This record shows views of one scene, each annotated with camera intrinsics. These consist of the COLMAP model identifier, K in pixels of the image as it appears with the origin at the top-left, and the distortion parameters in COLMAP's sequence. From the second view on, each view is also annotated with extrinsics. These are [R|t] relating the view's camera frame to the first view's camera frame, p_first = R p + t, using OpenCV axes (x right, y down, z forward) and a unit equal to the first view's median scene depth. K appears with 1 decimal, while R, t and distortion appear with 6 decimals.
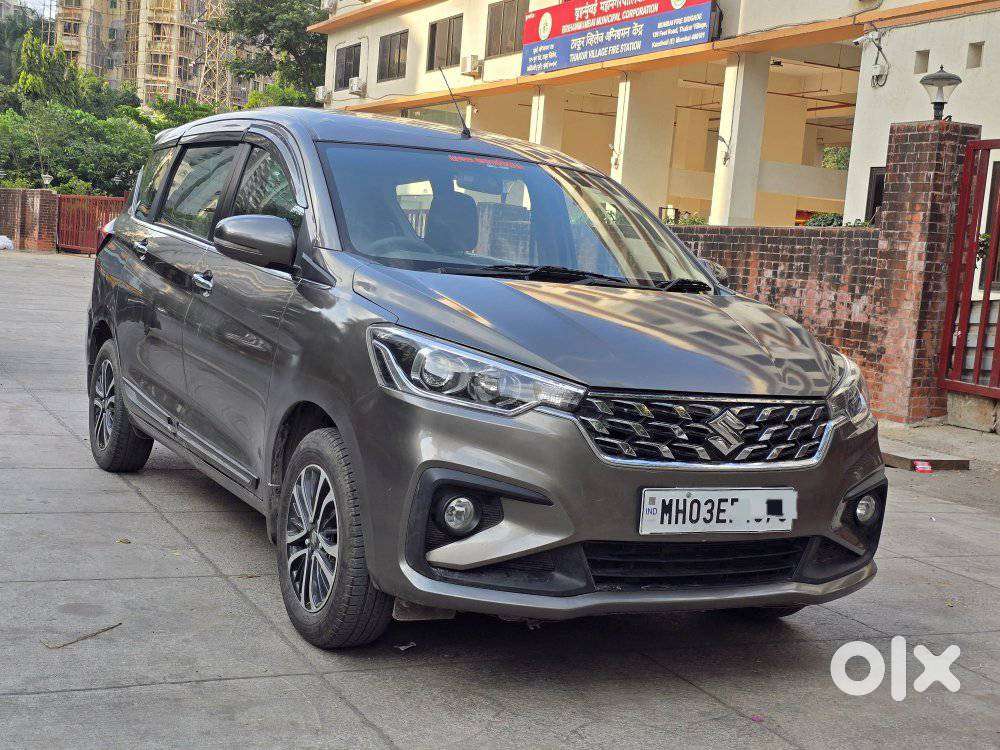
lens RADIAL K [[1336.5, 0, 541.7], [0, 1336.5, 363.9], [0, 0, 1]] dist [0.064613, 0.000000]
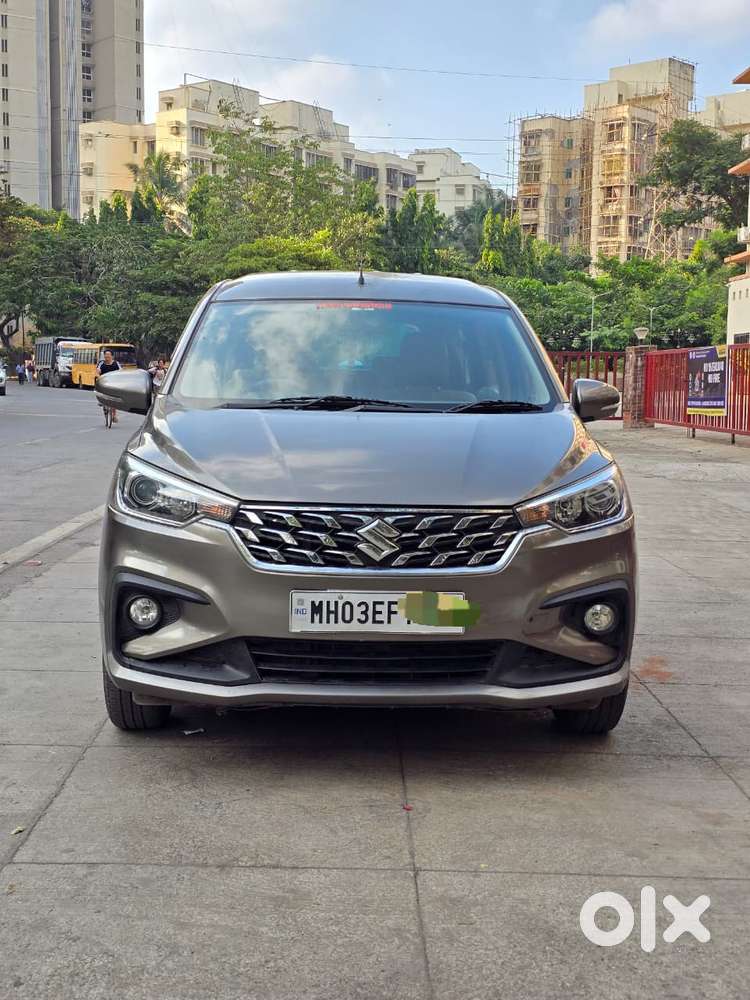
lens RADIAL K [[1336.5, 0, 362.9], [0, 1336.5, 476.4], [0, 0, 1]] dist [0.064613, 0.000000]
pose [[0.889185, -0.039339, -0.455854, 0.550848], [0.026519, 0.999053, -0.034487, 0.033057], [0.456779, 0.018577, 0.889386, 0.032334]]
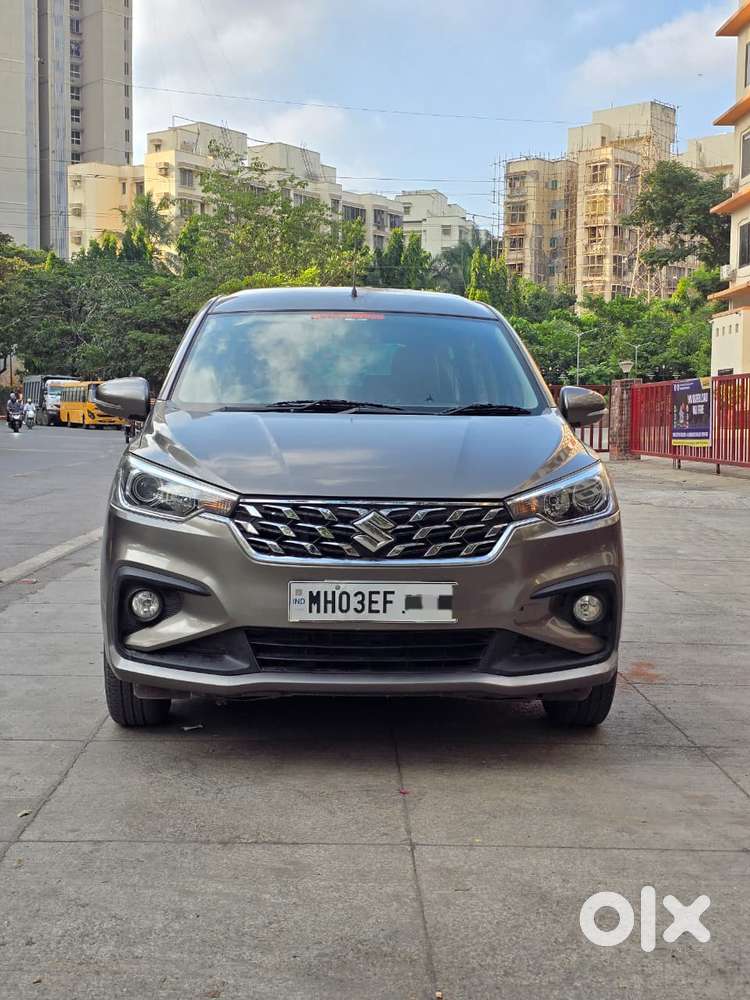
lens RADIAL K [[1336.5, 0, 374.2], [0, 1336.5, 466.0], [0, 0, 1]] dist [0.064613, 0.000000]
pose [[0.896697, -0.059439, -0.438636, 0.559572], [0.031564, 0.997007, -0.070579, 0.067191], [0.441518, 0.049443, 0.895889, 0.000904]]
